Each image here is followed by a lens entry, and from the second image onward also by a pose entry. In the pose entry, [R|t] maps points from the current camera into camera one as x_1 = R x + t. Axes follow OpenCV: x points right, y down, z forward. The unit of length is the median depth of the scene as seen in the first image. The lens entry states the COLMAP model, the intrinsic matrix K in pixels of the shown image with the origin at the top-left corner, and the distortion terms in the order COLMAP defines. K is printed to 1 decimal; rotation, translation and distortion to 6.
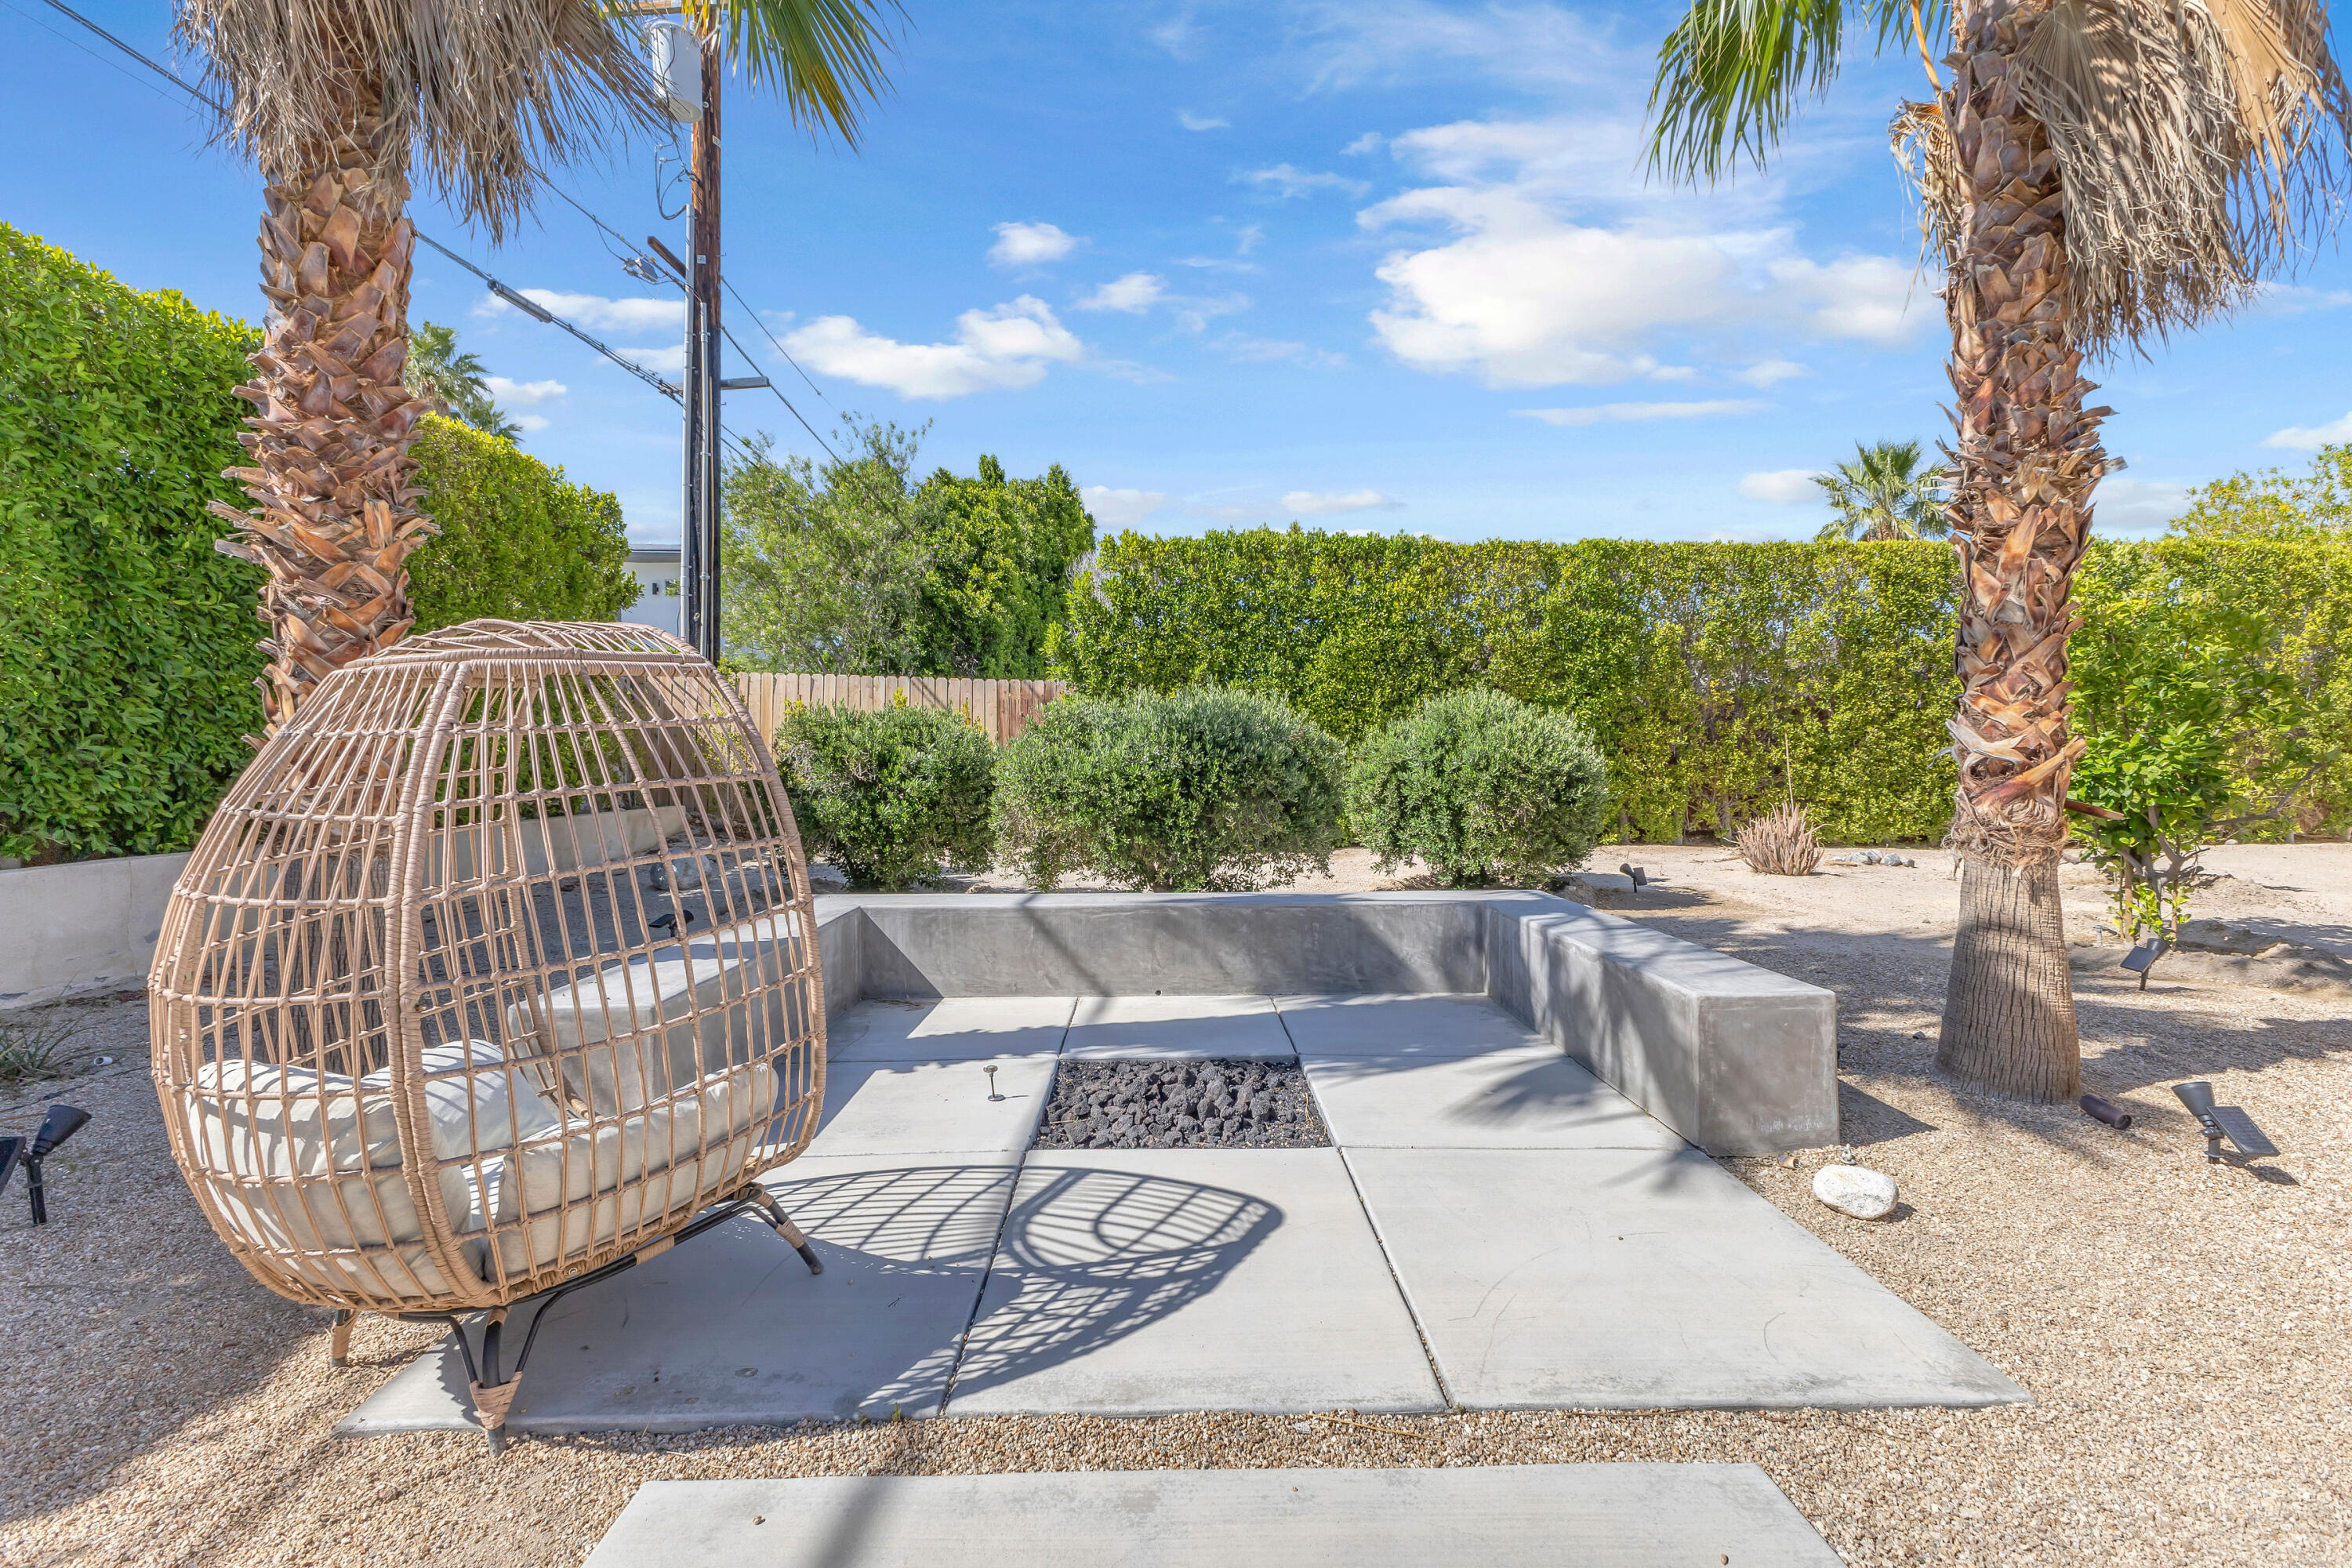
lens RADIAL K [[1023.7, 0, 1179.5], [0, 1023.7, 788.8], [0, 0, 1]] dist [0.014102, -0.004025]
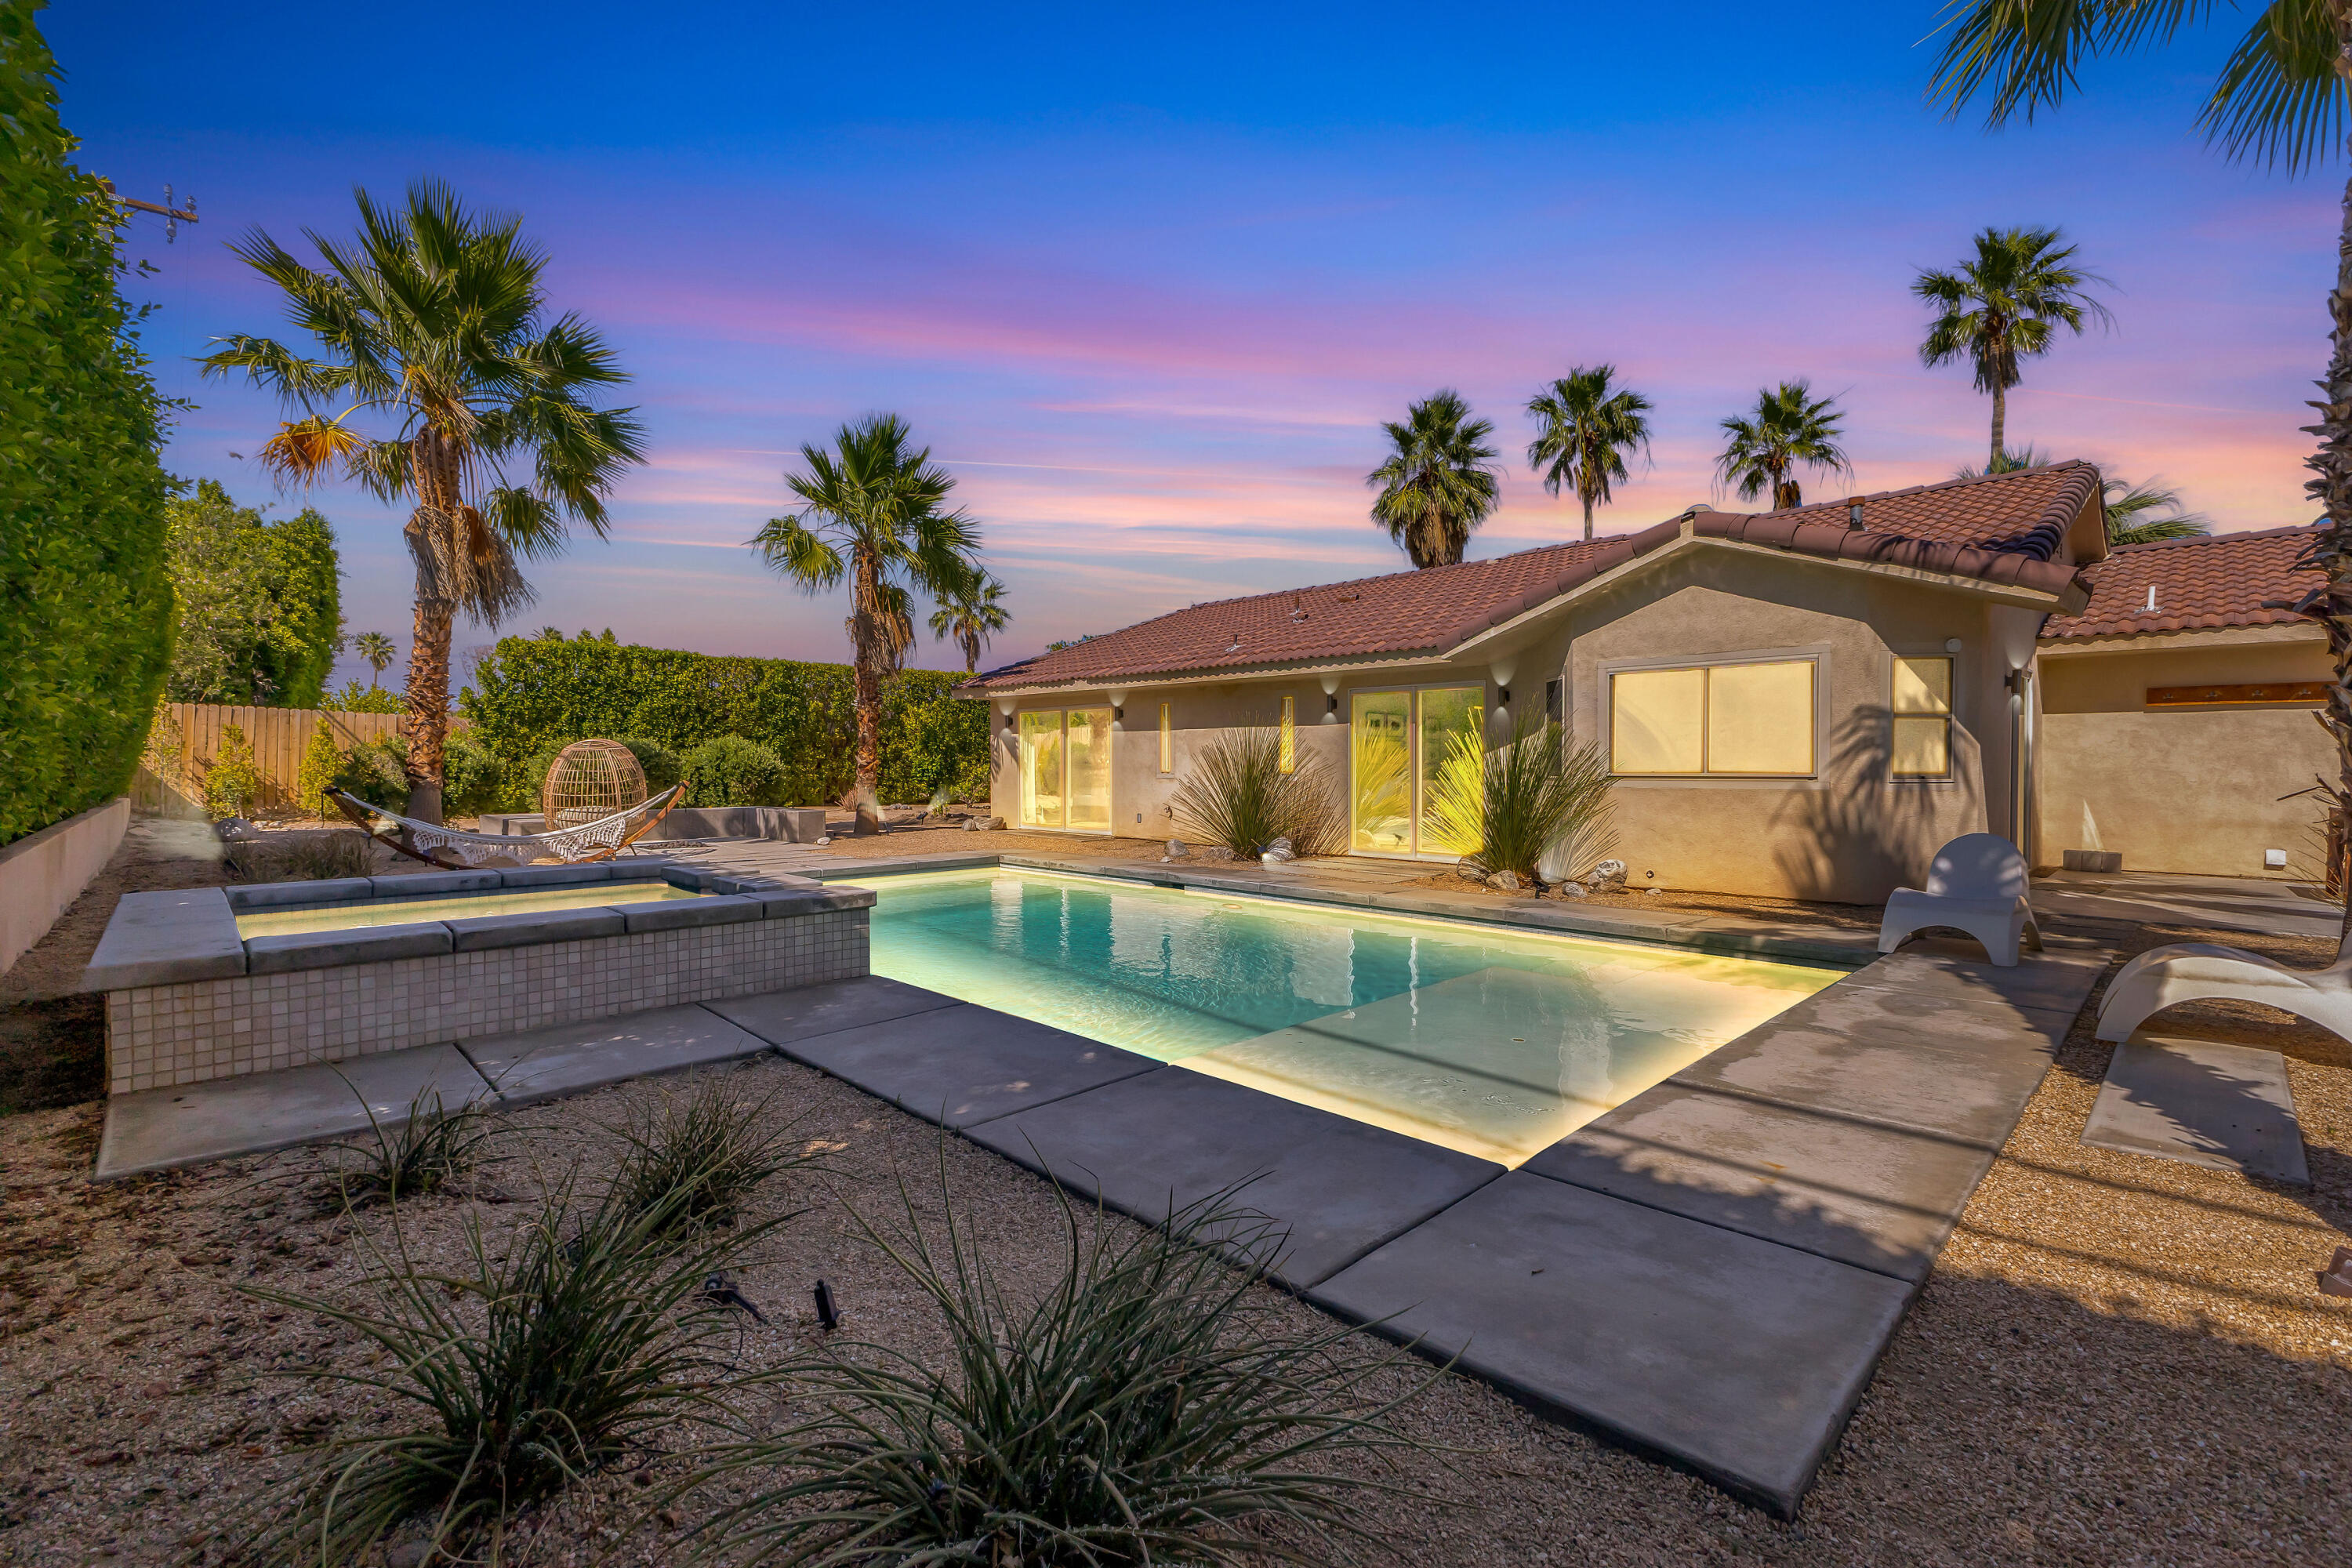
lens RADIAL K [[1023.7, 0, 1189.6], [0, 1023.7, 765.9], [0, 0, 1]] dist [0.014102, -0.004025]
pose [[0.730926, 0.000305, 0.682456, -0.415599], [0.020646, 0.999532, -0.022559, 0.036451], [-0.682144, 0.030580, 0.730578, -1.092853]]
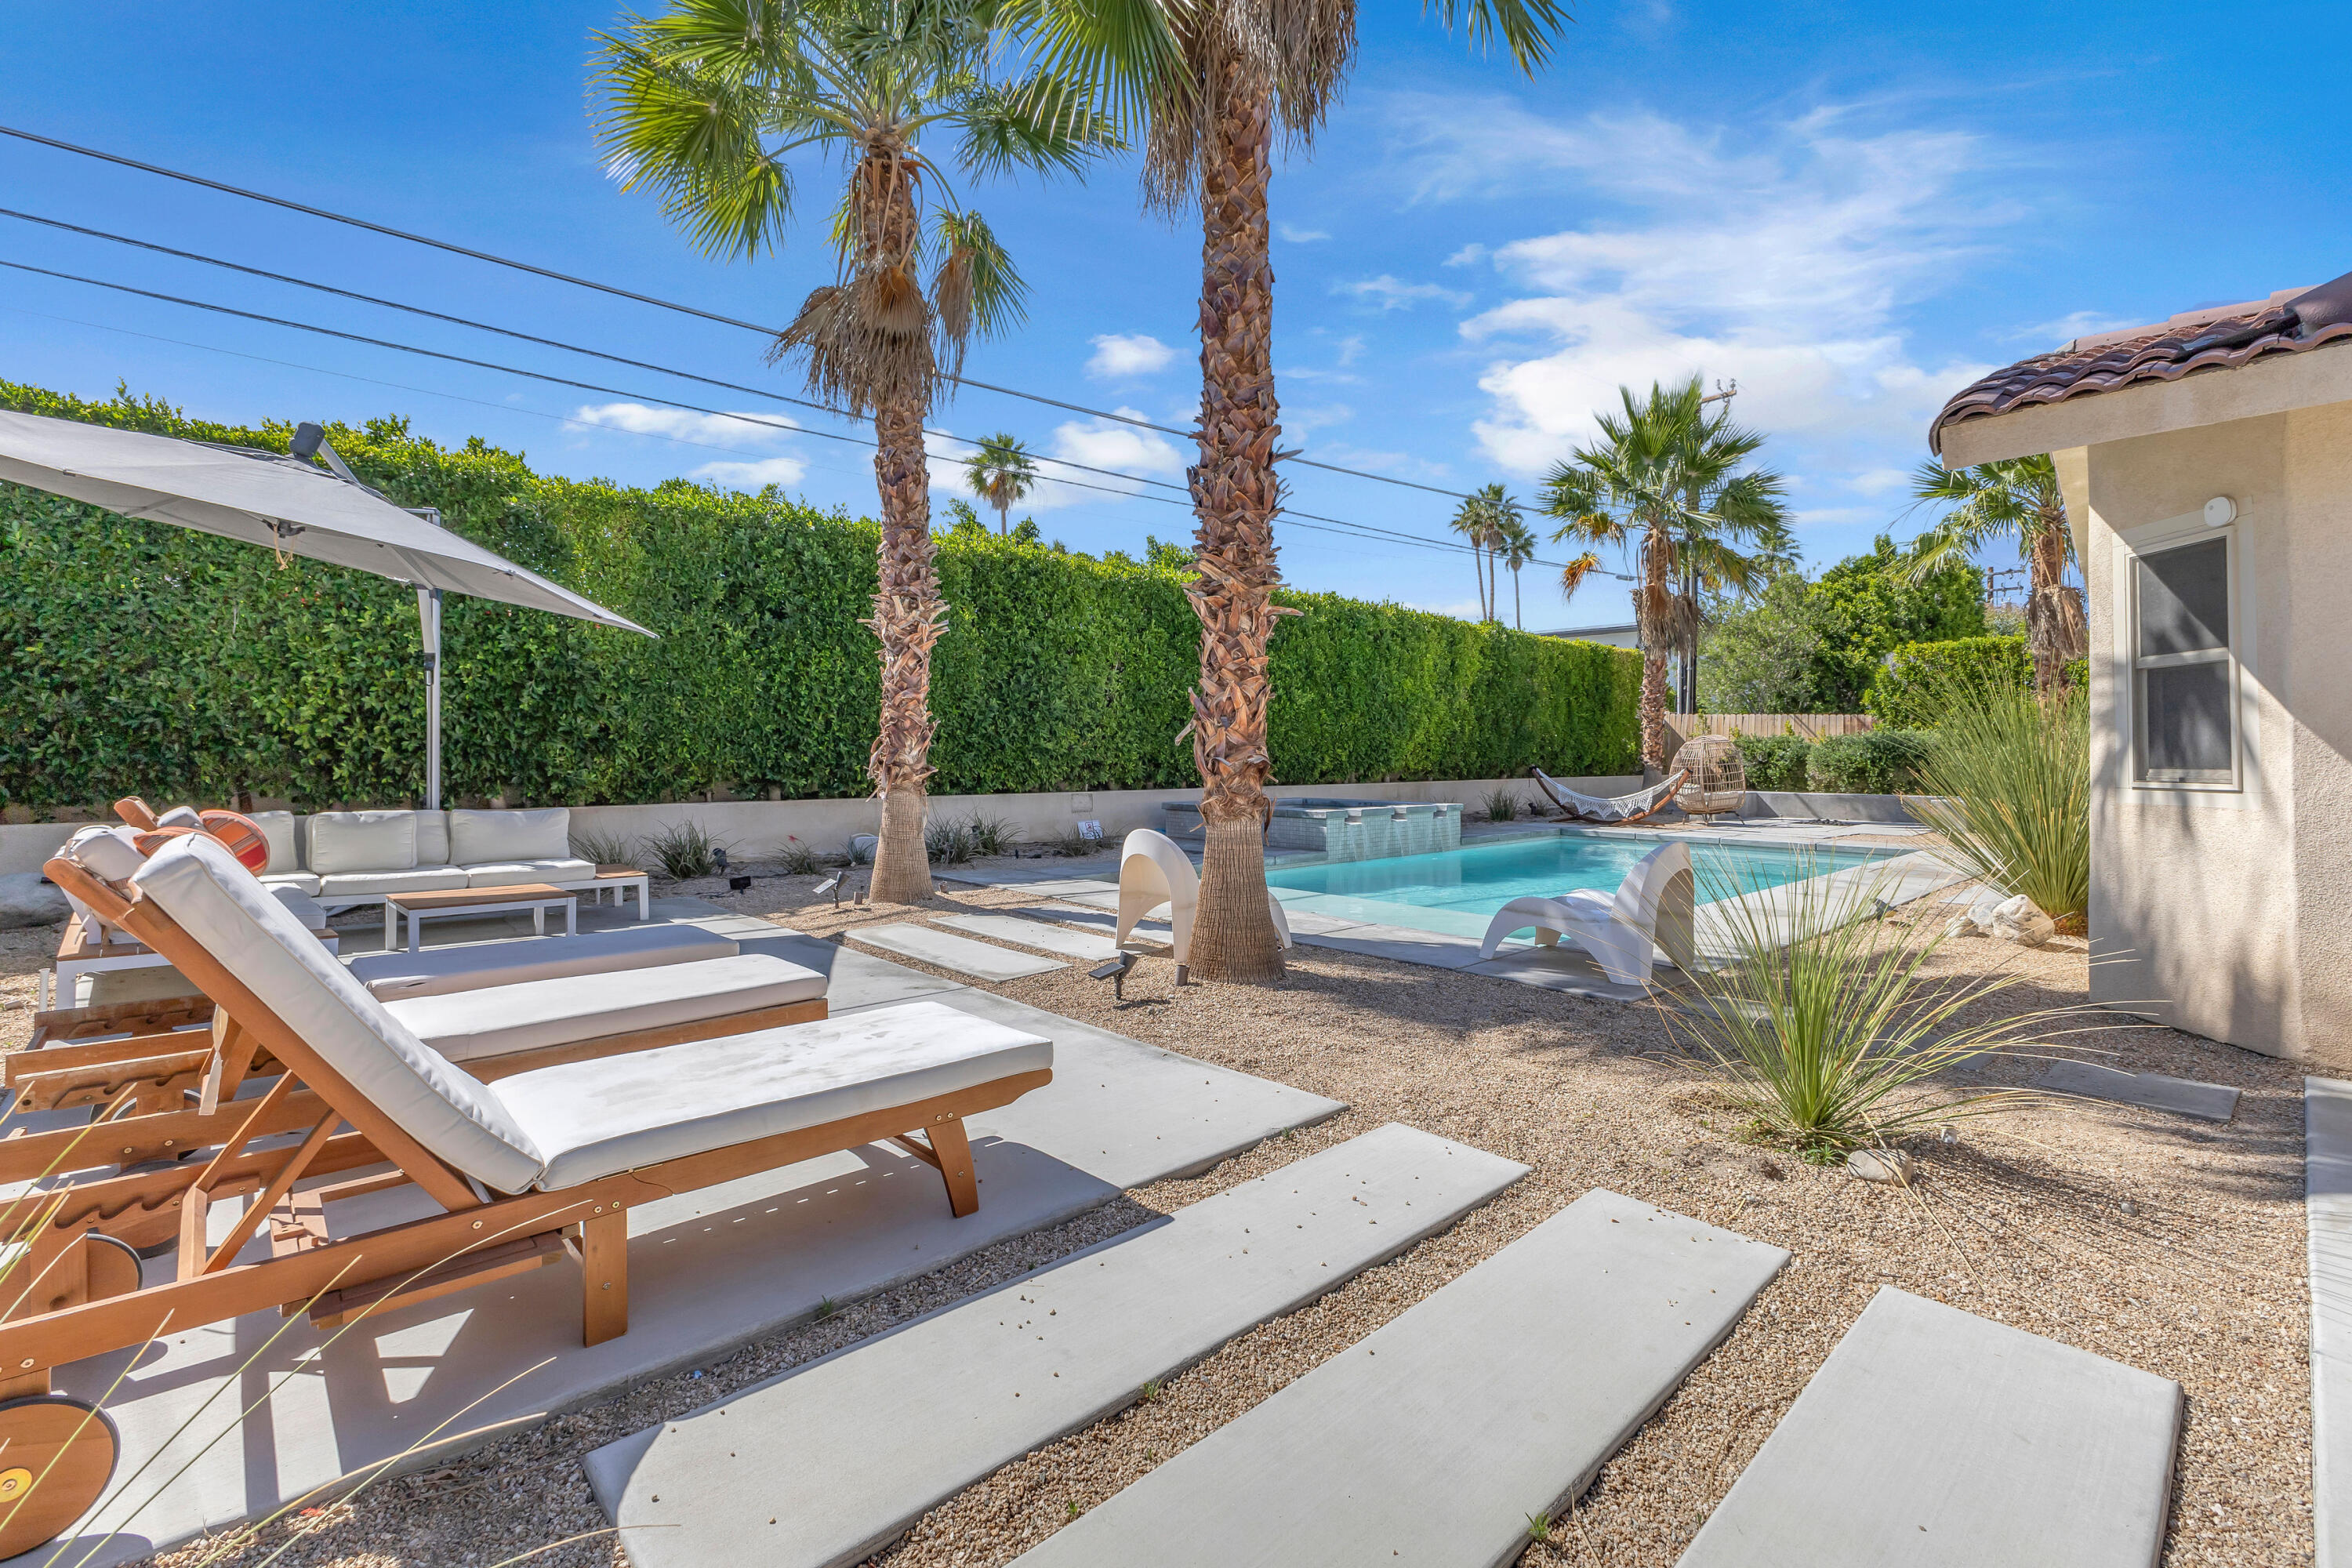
lens RADIAL K [[1023.7, 0, 1182.4], [0, 1023.7, 718.4], [0, 0, 1]] dist [0.014102, -0.004025]
pose [[0.662410, -0.021594, -0.748830, 0.525648], [-0.027380, 0.998219, -0.053006, 0.046766], [0.748641, 0.055614, 0.660639, -1.443006]]
